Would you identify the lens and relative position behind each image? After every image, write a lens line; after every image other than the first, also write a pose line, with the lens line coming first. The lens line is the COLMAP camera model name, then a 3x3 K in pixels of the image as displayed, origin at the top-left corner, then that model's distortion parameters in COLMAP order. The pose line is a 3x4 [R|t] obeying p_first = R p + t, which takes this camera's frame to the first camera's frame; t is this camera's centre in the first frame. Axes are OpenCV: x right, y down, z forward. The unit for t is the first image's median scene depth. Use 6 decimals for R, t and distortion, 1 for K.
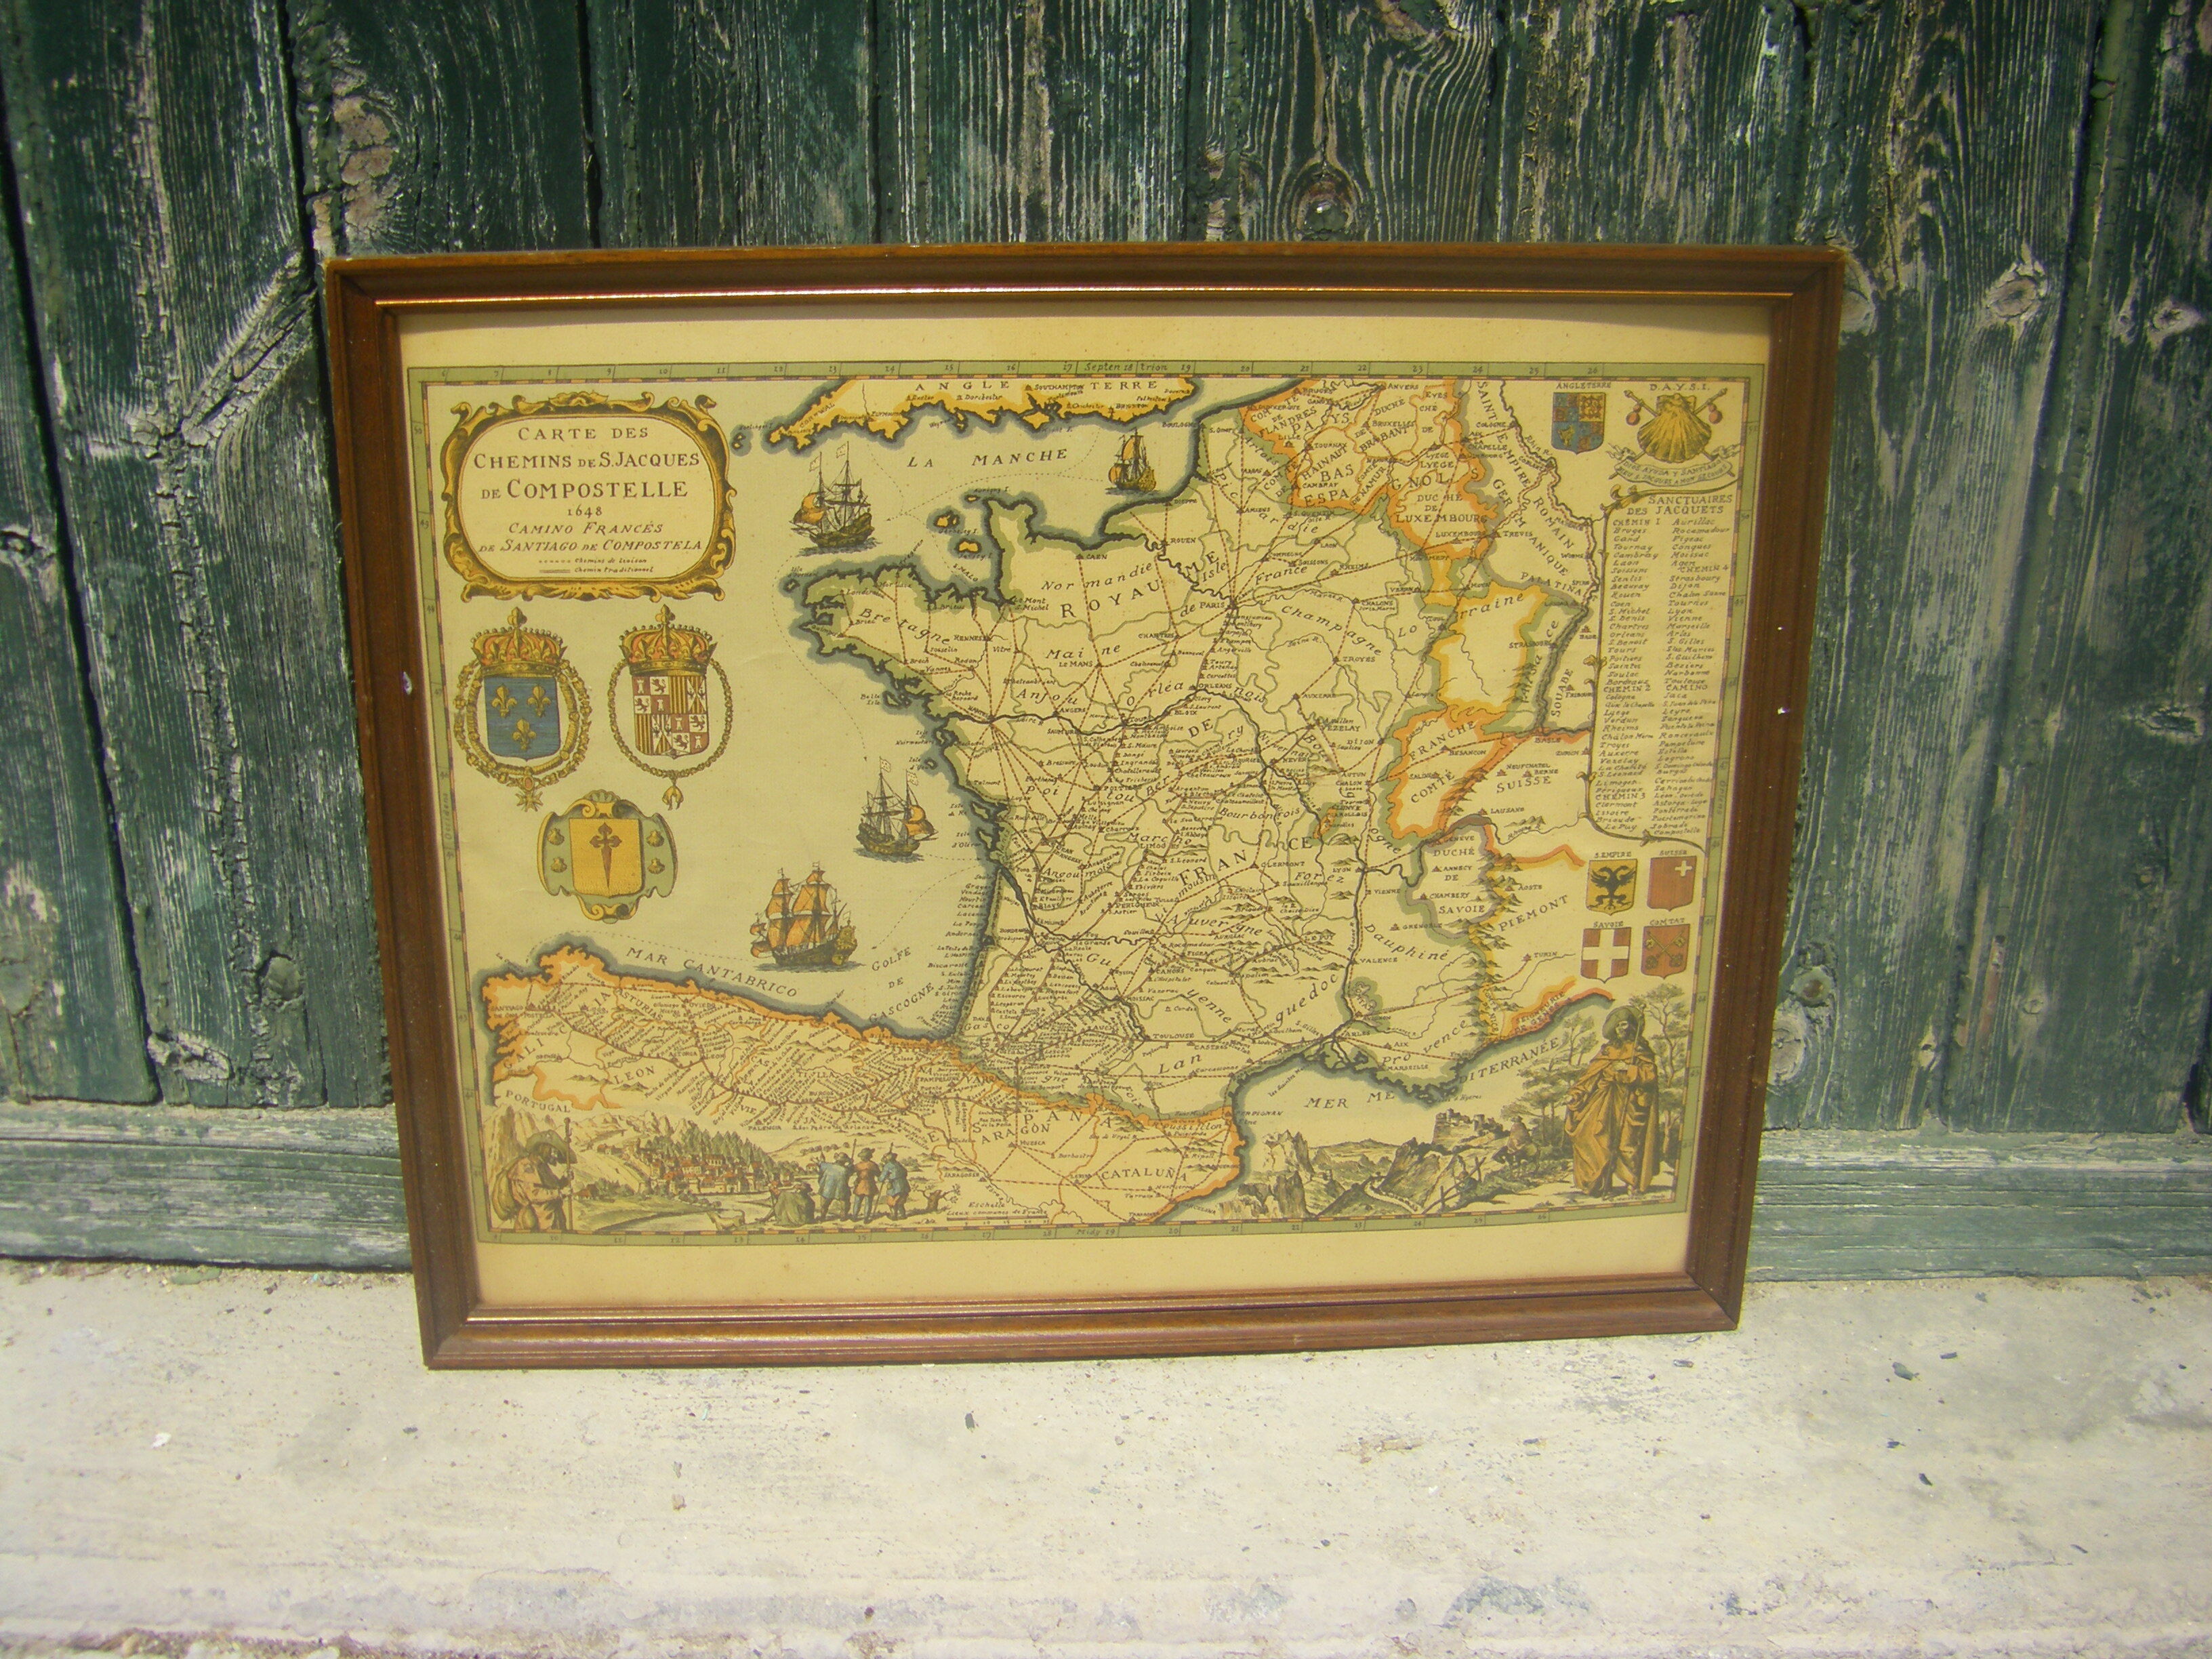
lens RADIAL K [[2427.8, 0, 1106.0], [0, 2427.8, 829.5], [0, 0, 1]] dist [-0.211465, 0.309883]
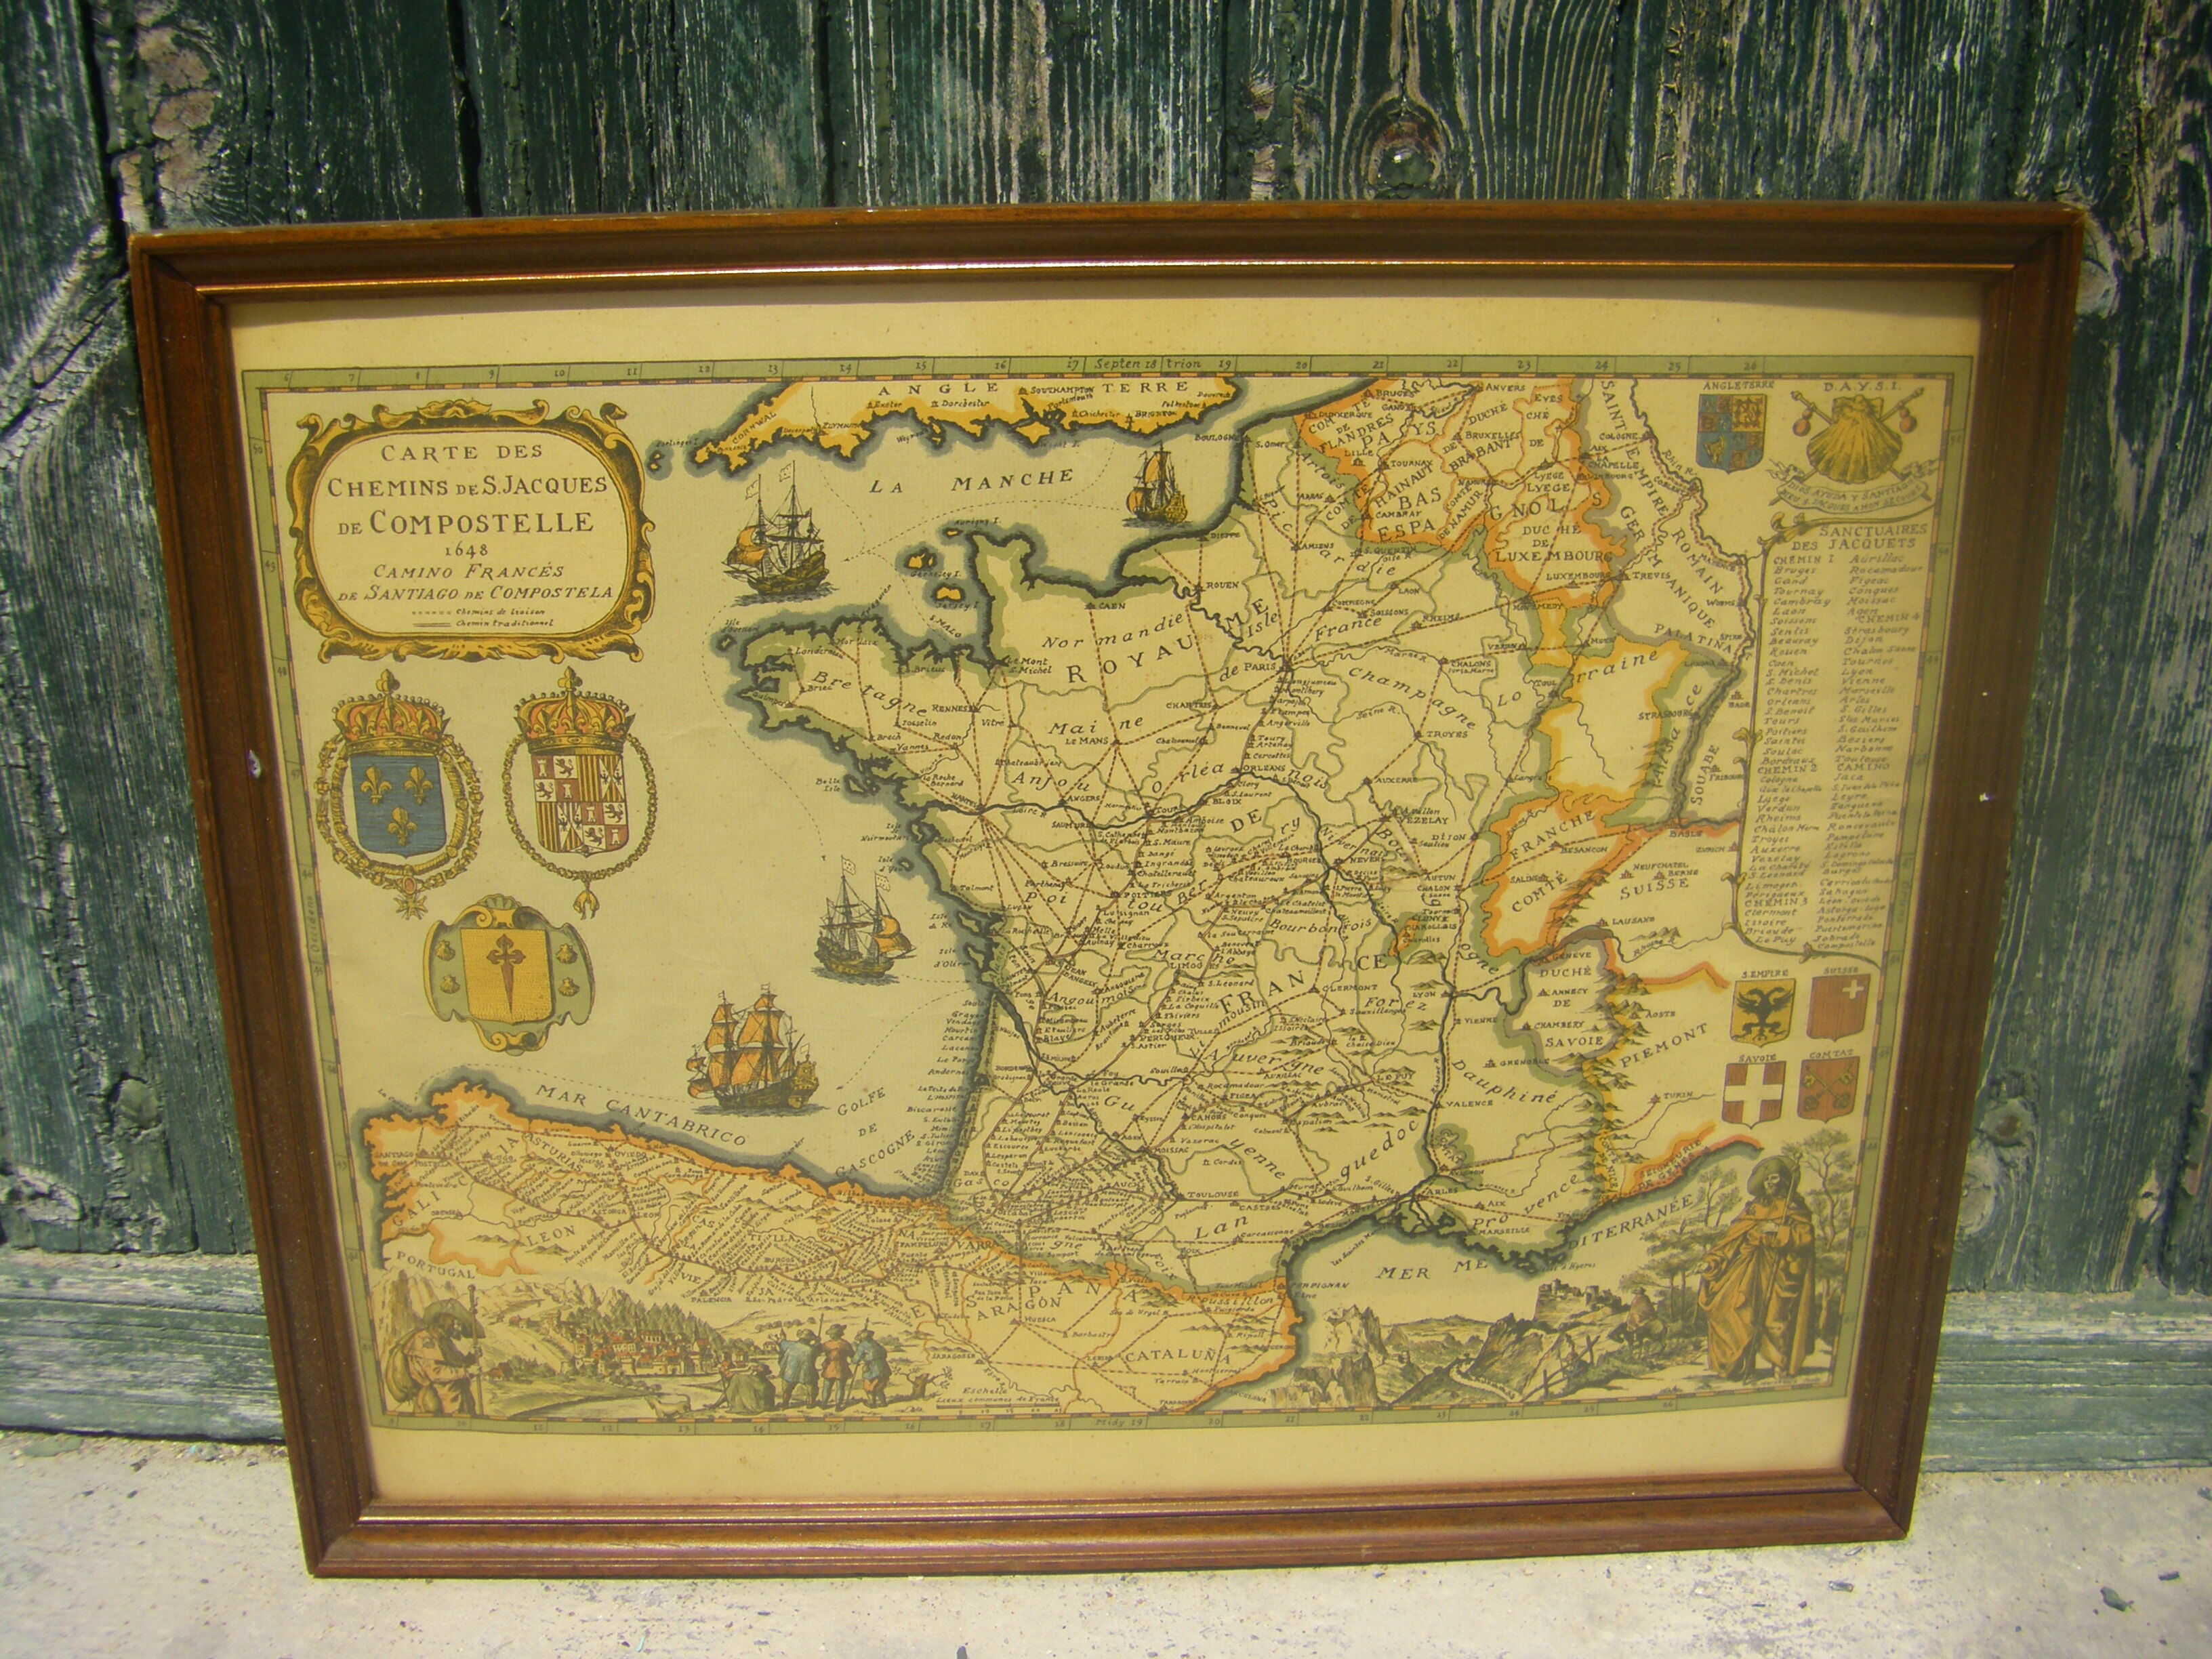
lens RADIAL K [[2427.8, 0, 1106.0], [0, 2427.8, 829.5], [0, 0, 1]] dist [-0.211465, 0.309883]
pose [[0.999351, 0.000878, -0.036021, 0.022232], [0.000141, 0.999600, 0.028287, -0.061792], [0.036031, -0.028274, 0.998951, 0.212225]]
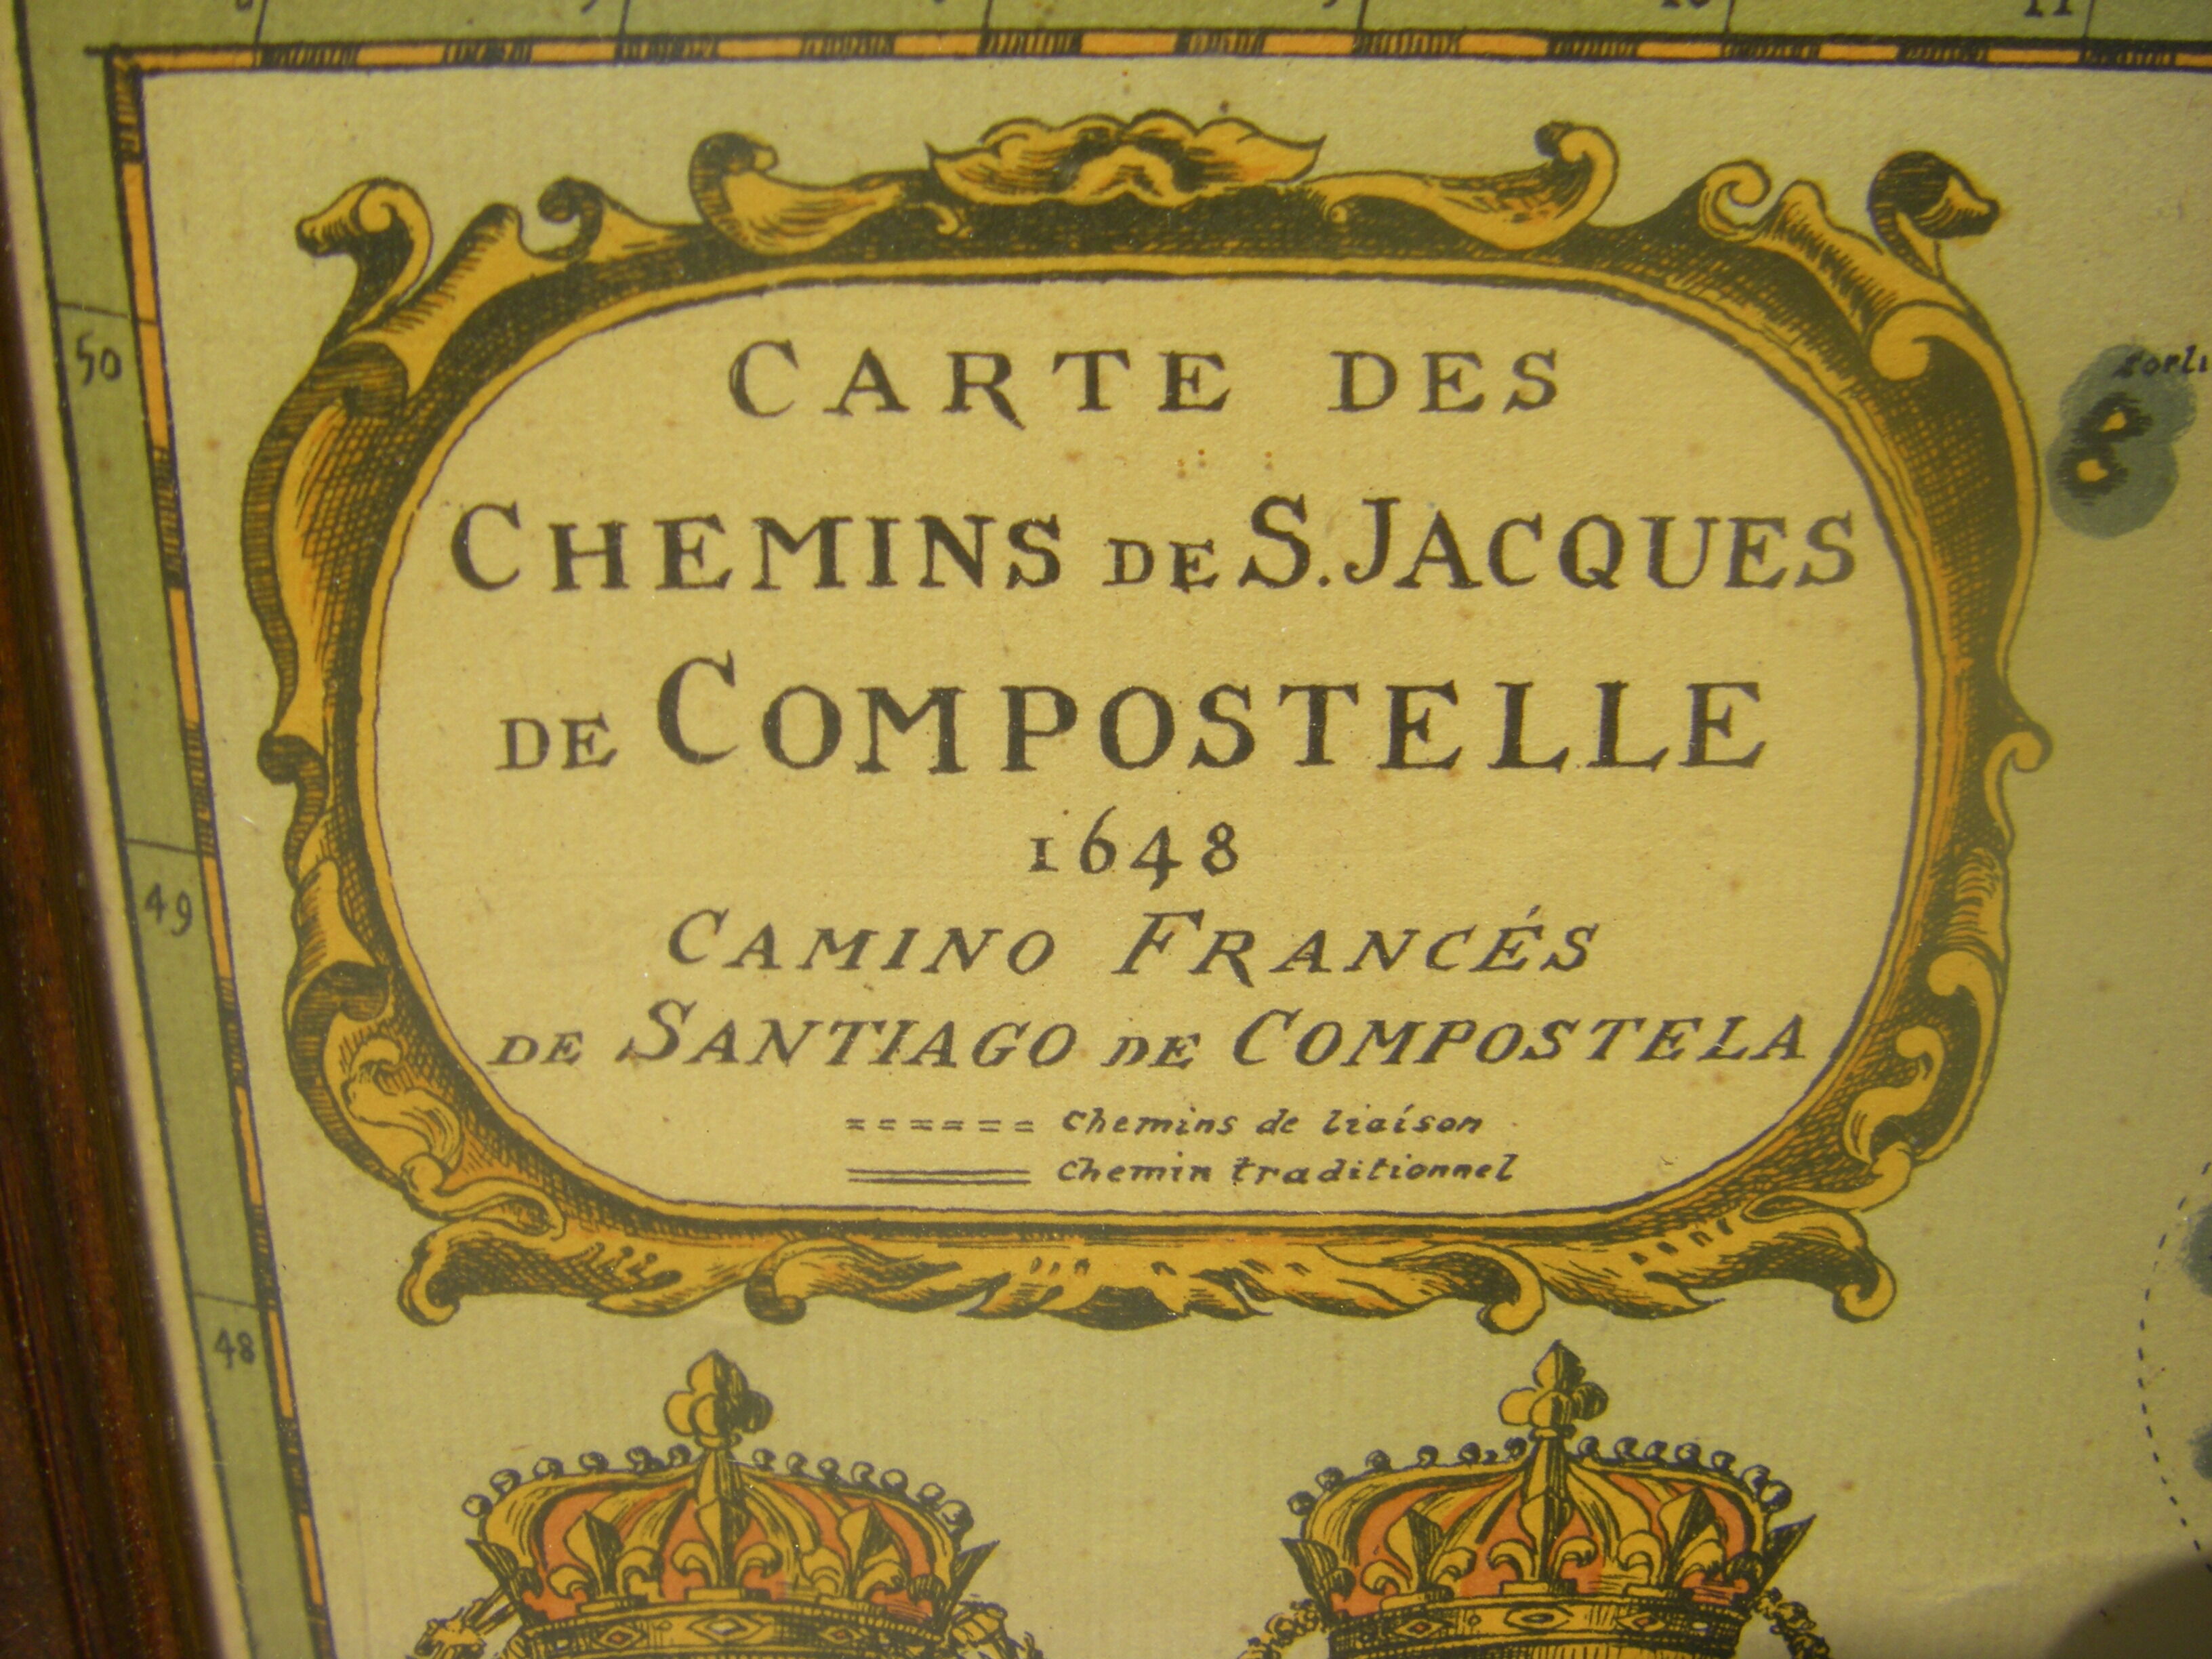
lens RADIAL K [[2427.8, 0, 1106.0], [0, 2427.8, 829.5], [0, 0, 1]] dist [-0.211465, 0.309883]
pose [[0.999631, -0.008078, 0.025952, -0.220410], [0.006706, 0.998598, 0.052510, -0.140863], [-0.026340, -0.052316, 0.998283, 0.819905]]
